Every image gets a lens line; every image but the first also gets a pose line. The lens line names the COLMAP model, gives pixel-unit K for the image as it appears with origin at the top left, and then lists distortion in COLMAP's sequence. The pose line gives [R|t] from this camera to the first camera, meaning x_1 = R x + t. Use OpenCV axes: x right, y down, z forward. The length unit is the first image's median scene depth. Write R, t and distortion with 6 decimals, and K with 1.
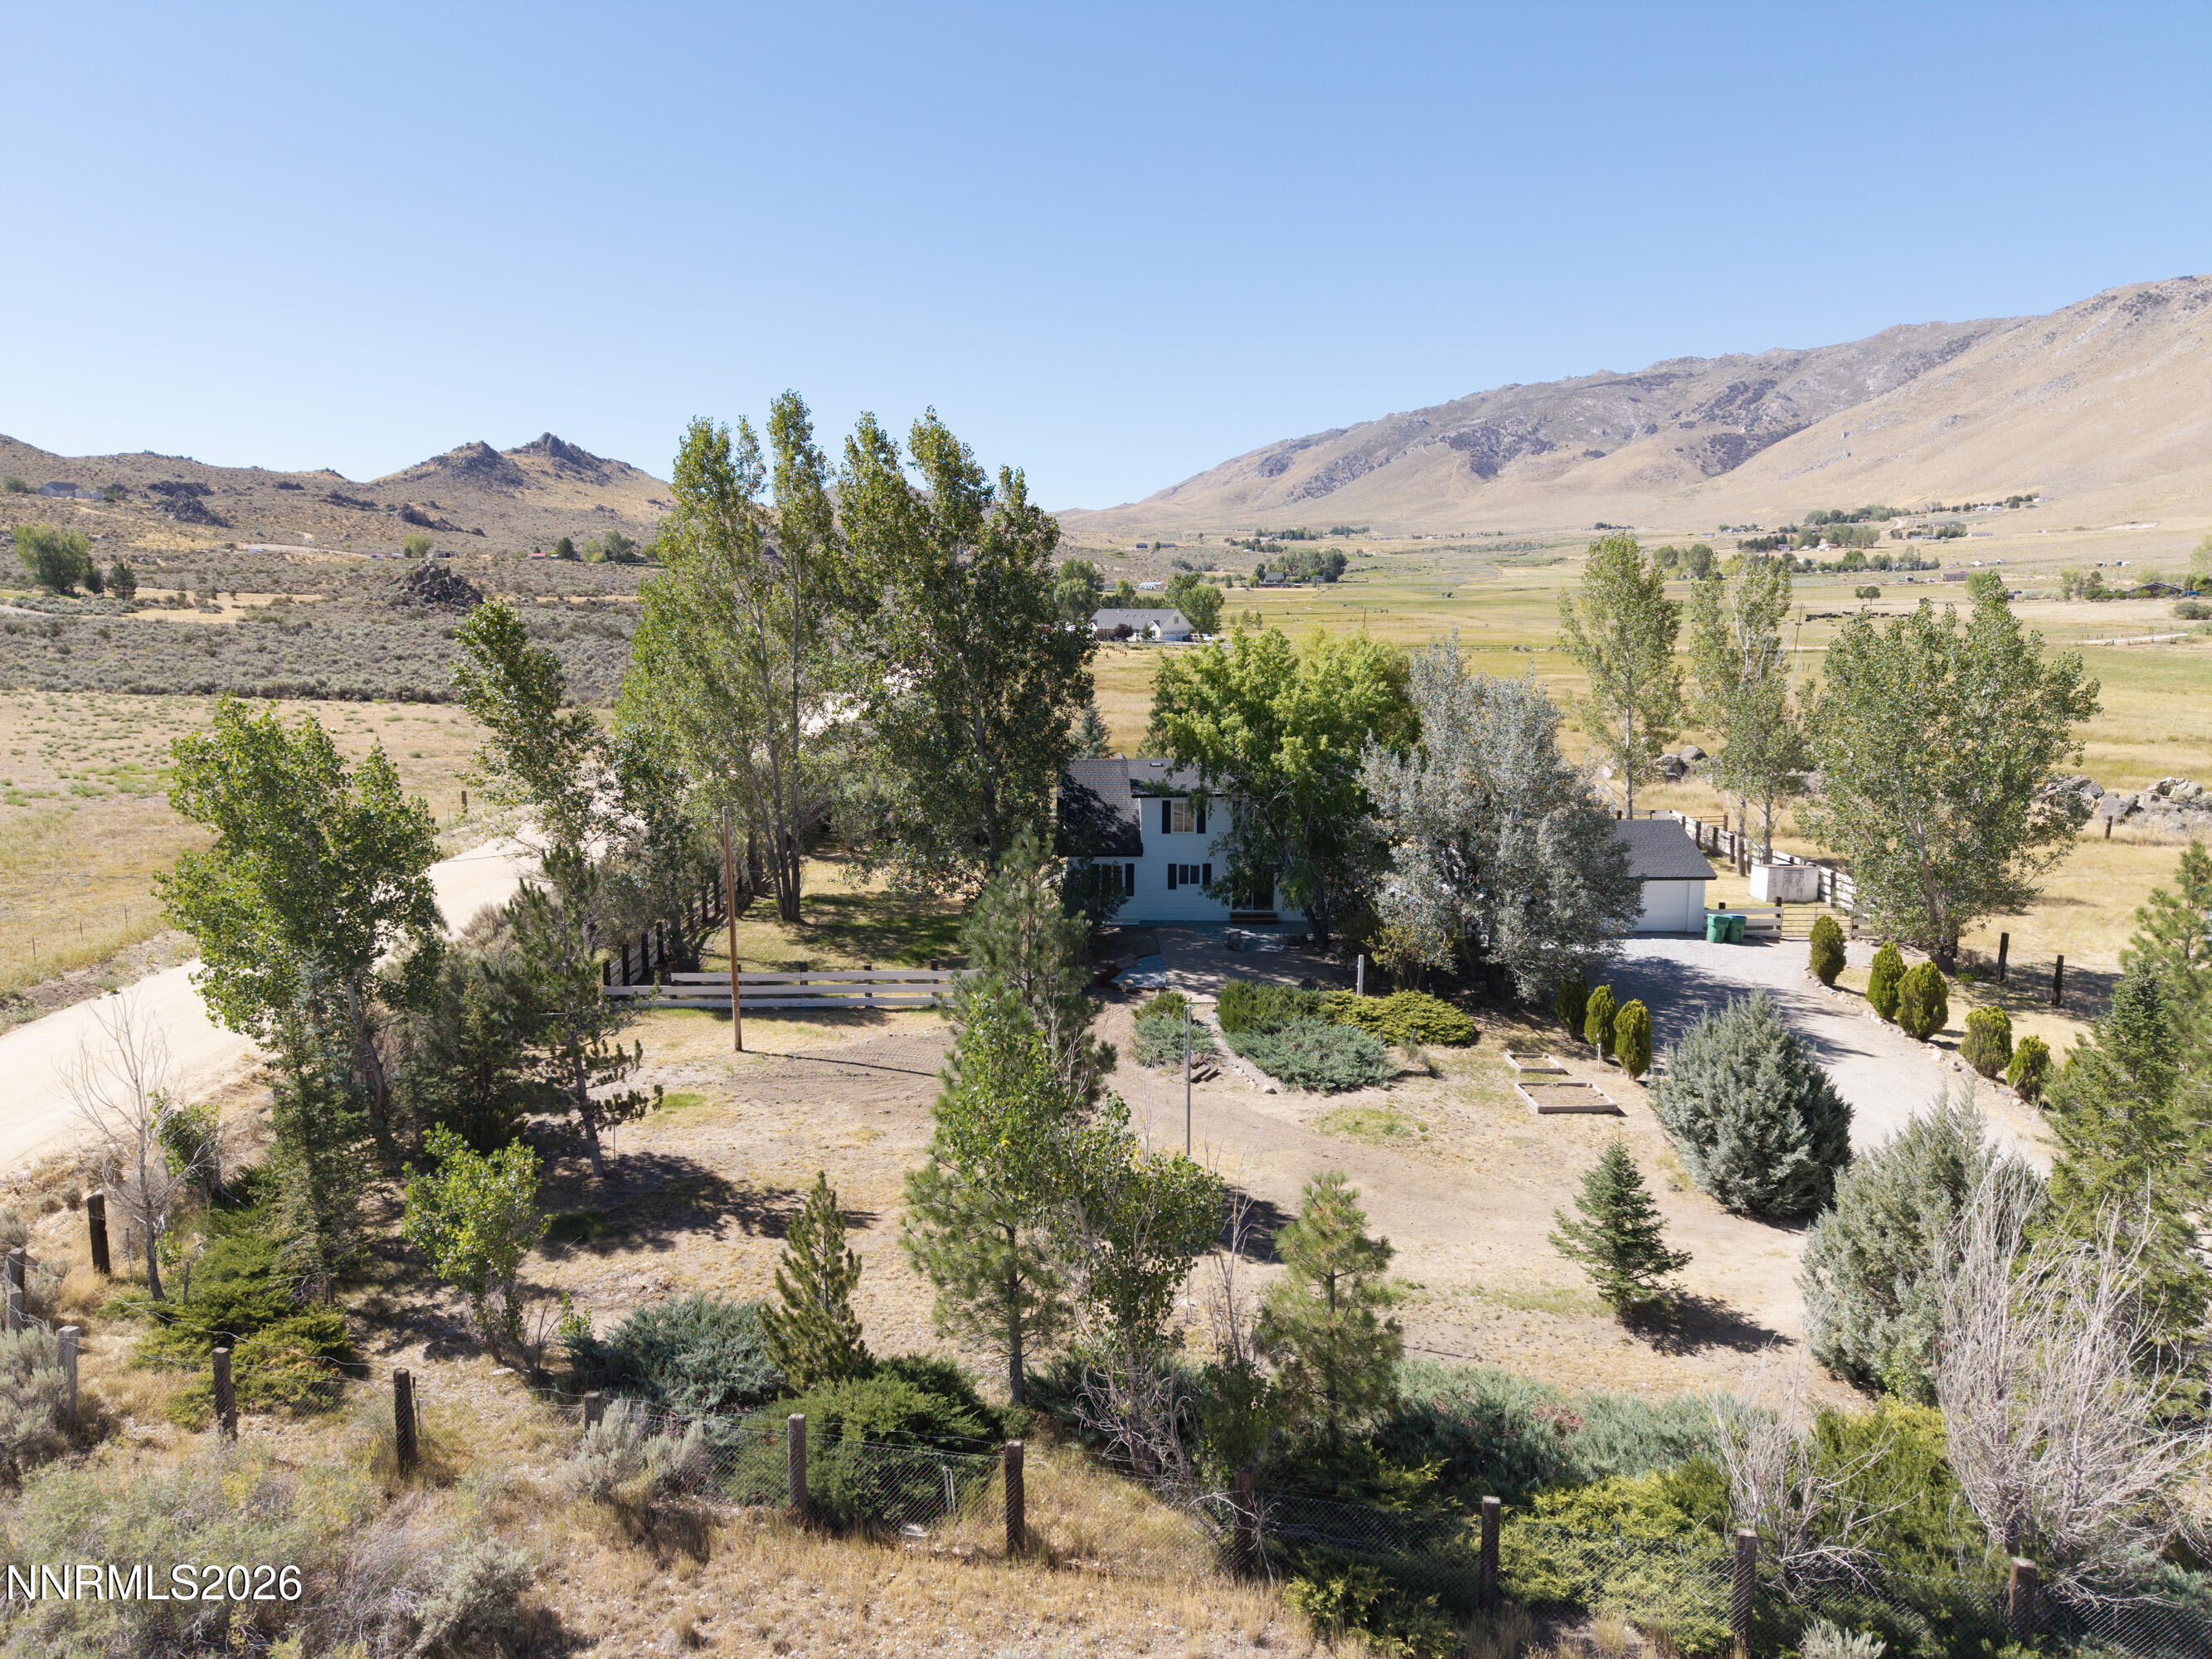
lens RADIAL K [[1481.7, 0, 1136.6], [0, 1481.7, 829.2], [0, 0, 1]] dist [0.022962, -0.017523]
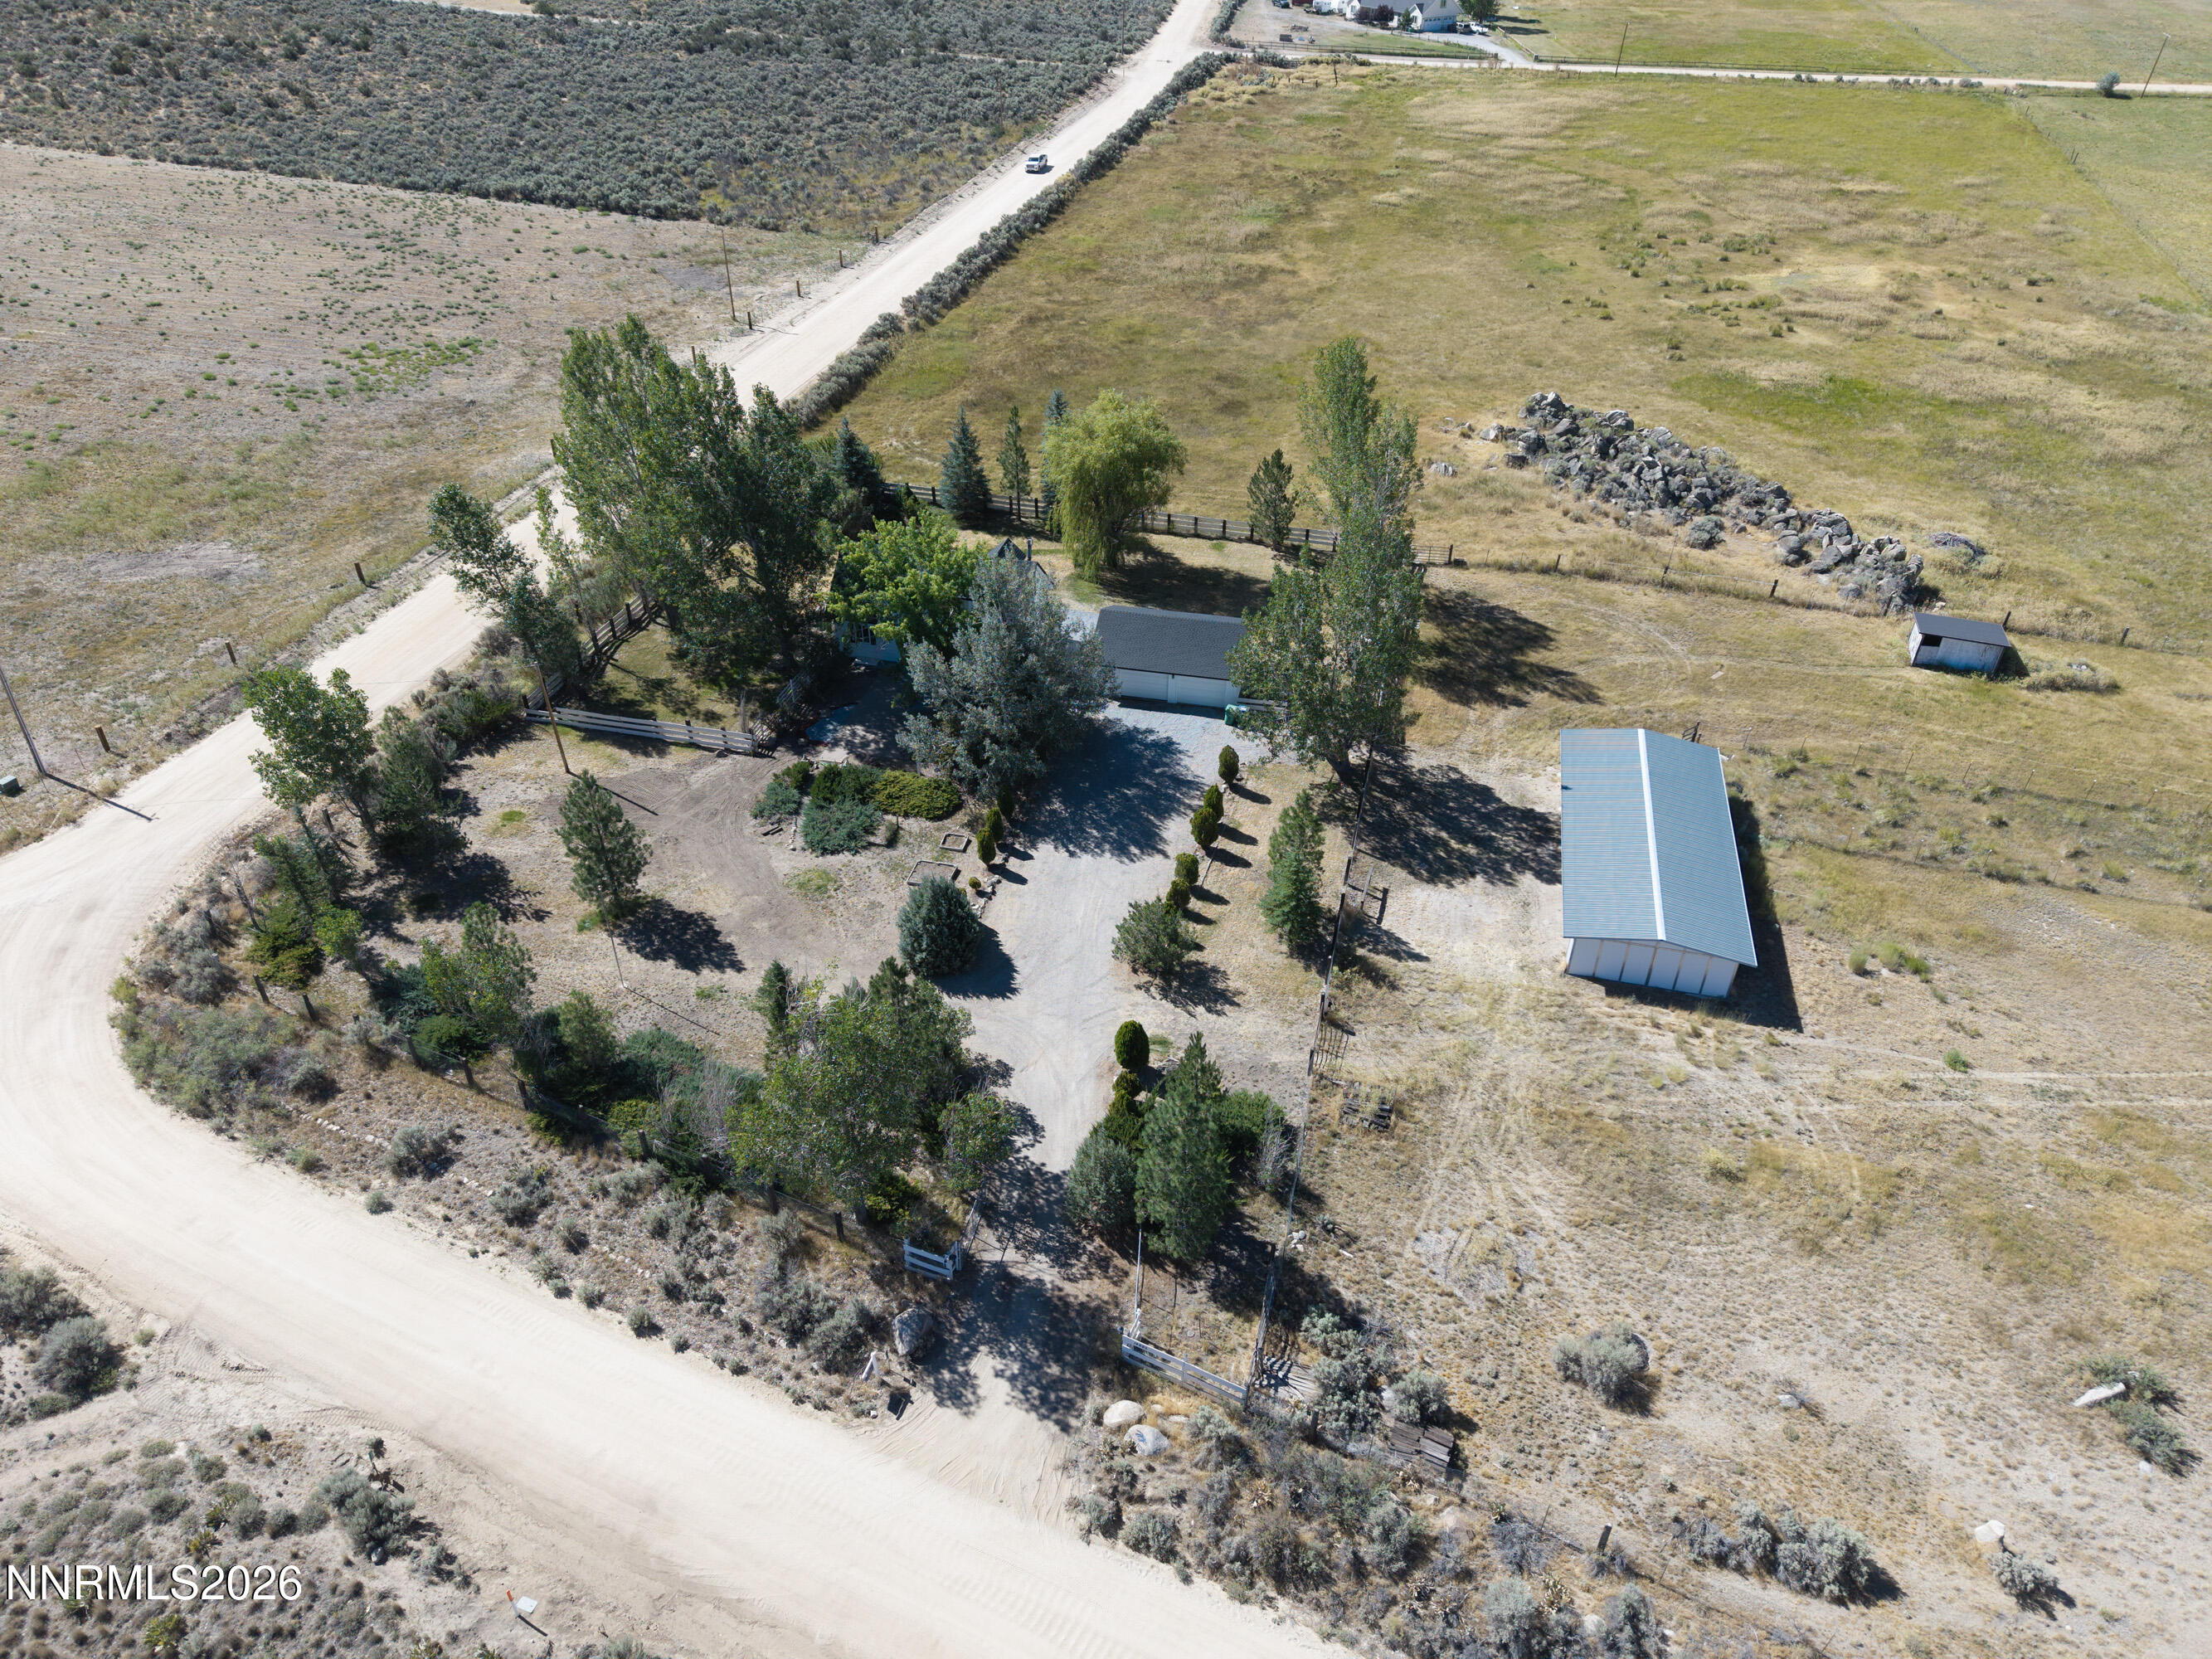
lens RADIAL K [[1497.7, 0, 1128.4], [0, 1497.7, 827.9], [0, 0, 1]] dist [0.031109, -0.036033]
pose [[0.966488, 0.155439, -0.204303, 0.033133], [-0.050287, 0.895063, 0.443096, -0.026941], [0.251738, -0.417973, 0.872884, -0.021840]]
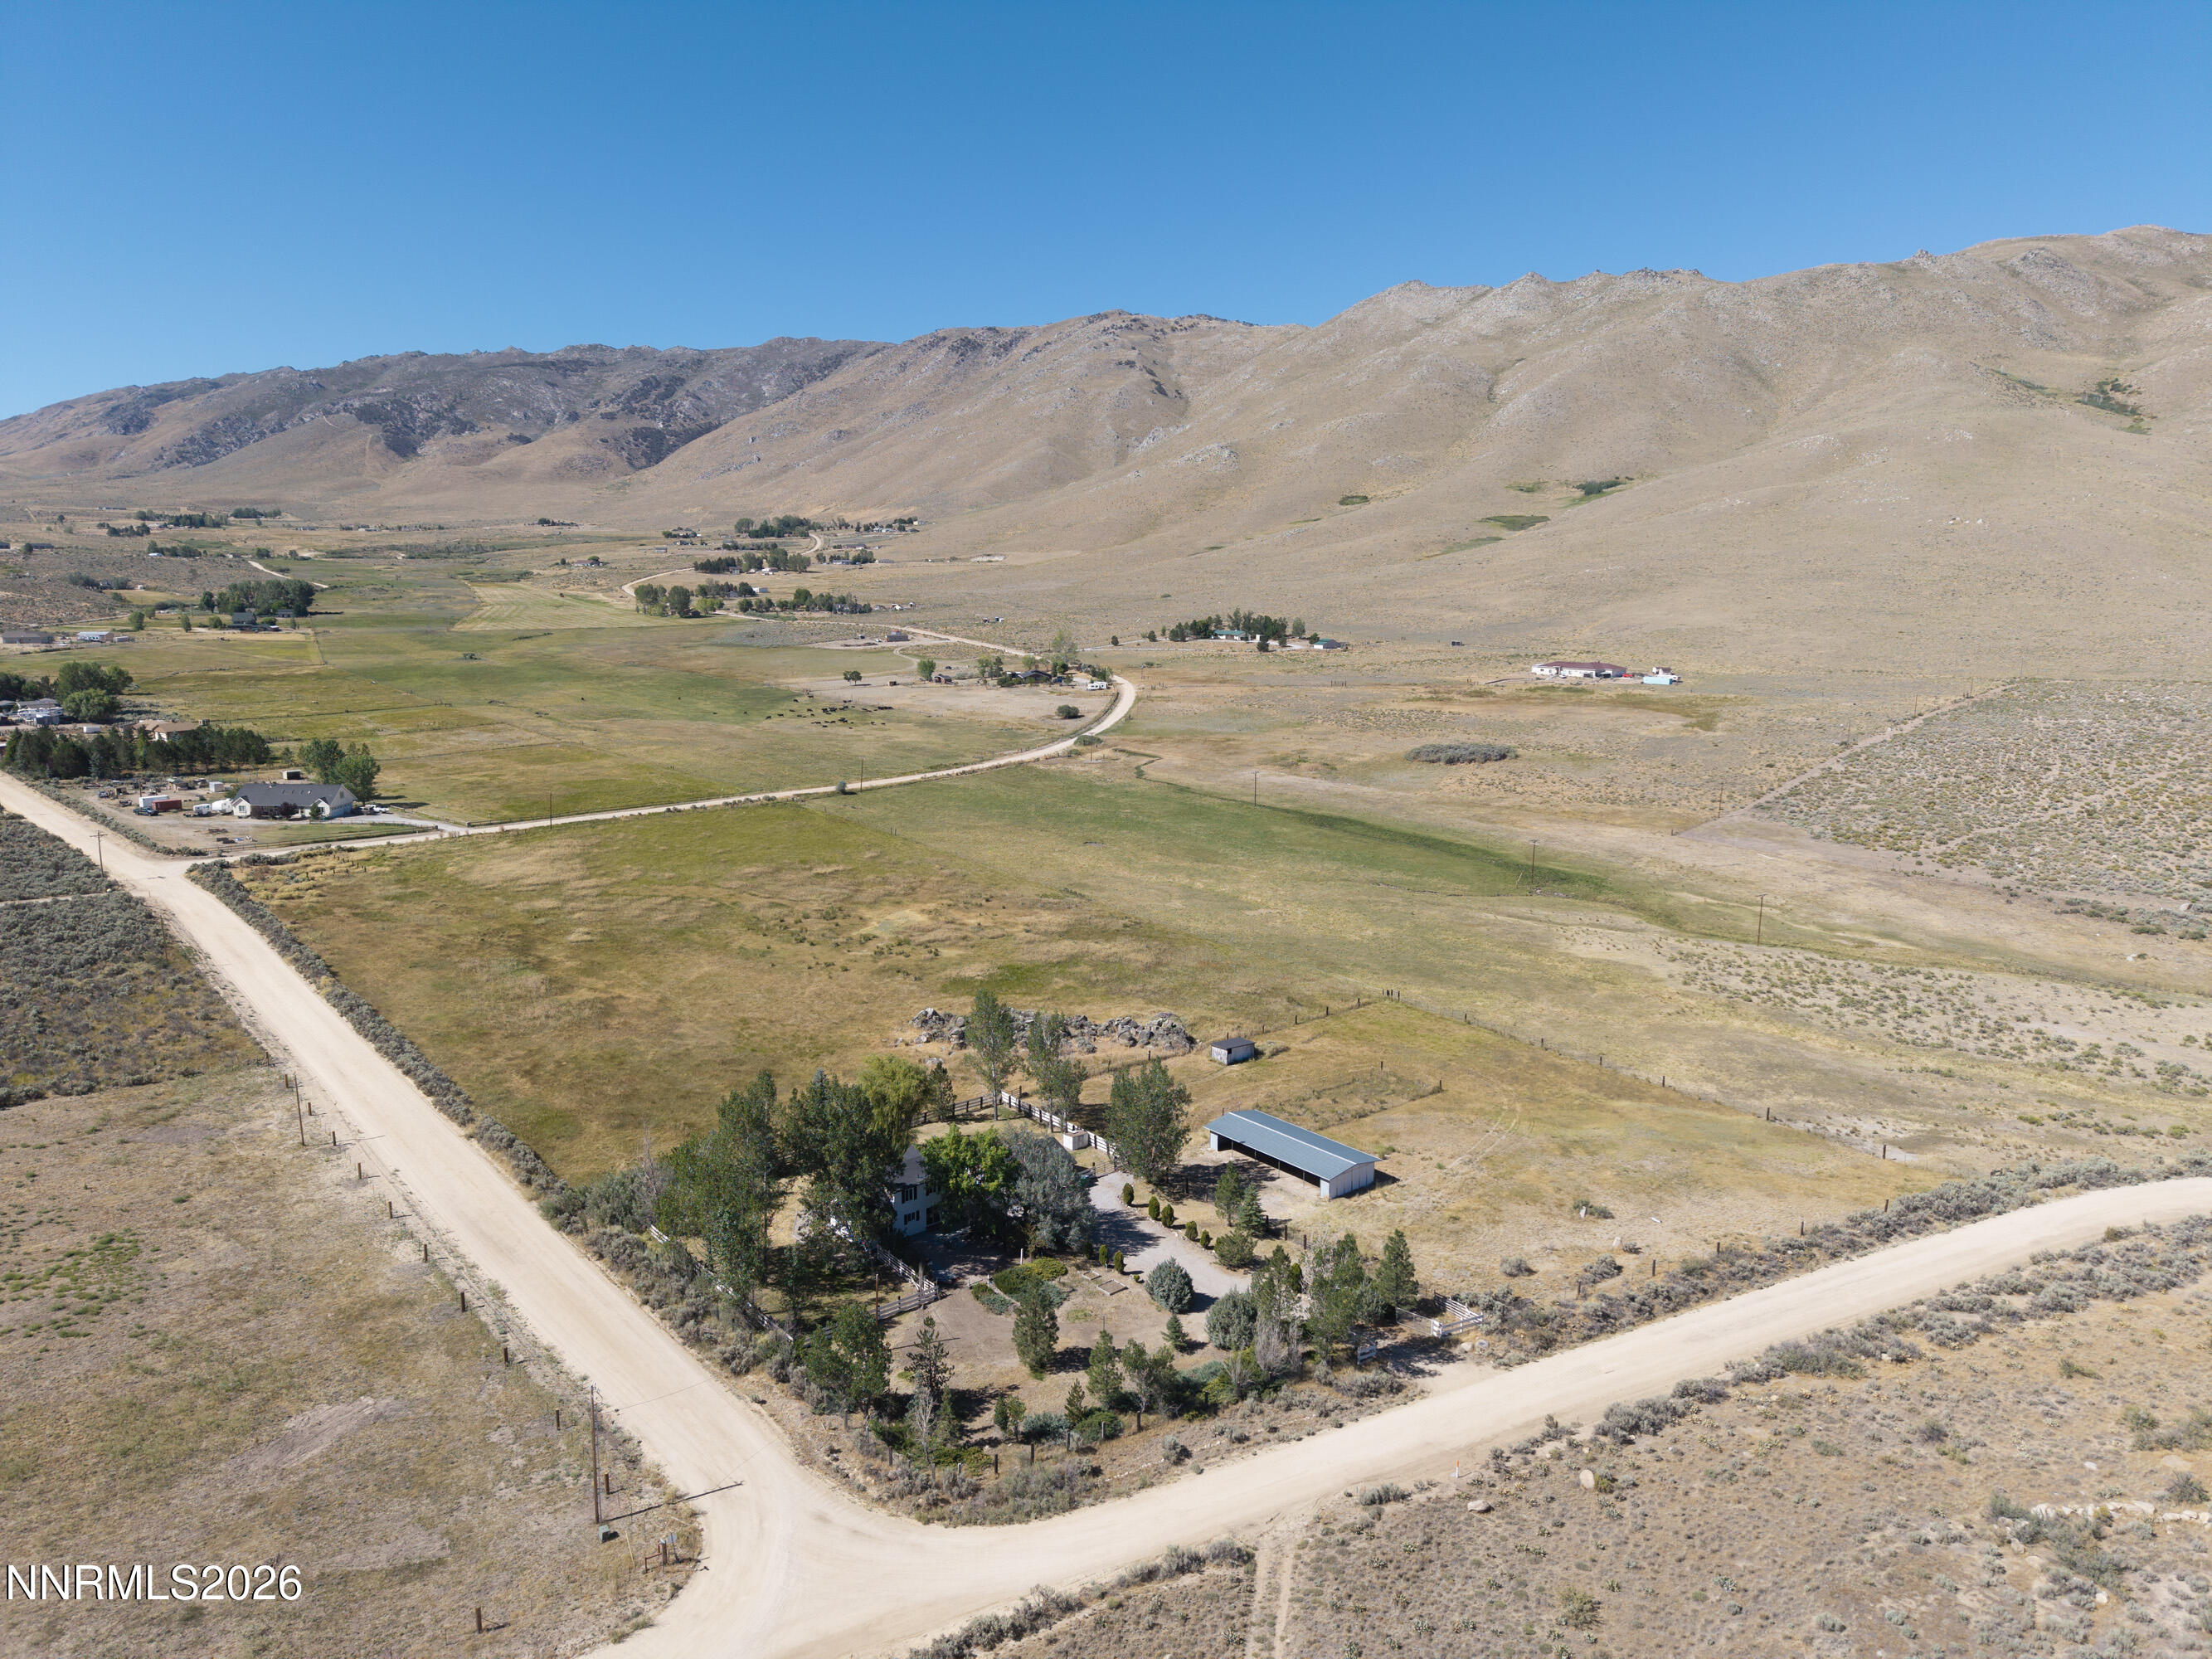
lens RADIAL K [[1473.2, 0, 1106.0], [0, 1473.2, 829.5], [0, 0, 1]] dist [0.025994, -0.031721]
pose [[0.781035, -0.108787, 0.614938, -0.063140], [0.090608, 0.994031, 0.060770, -0.039958], [-0.617879, 0.008255, 0.786230, -0.062967]]
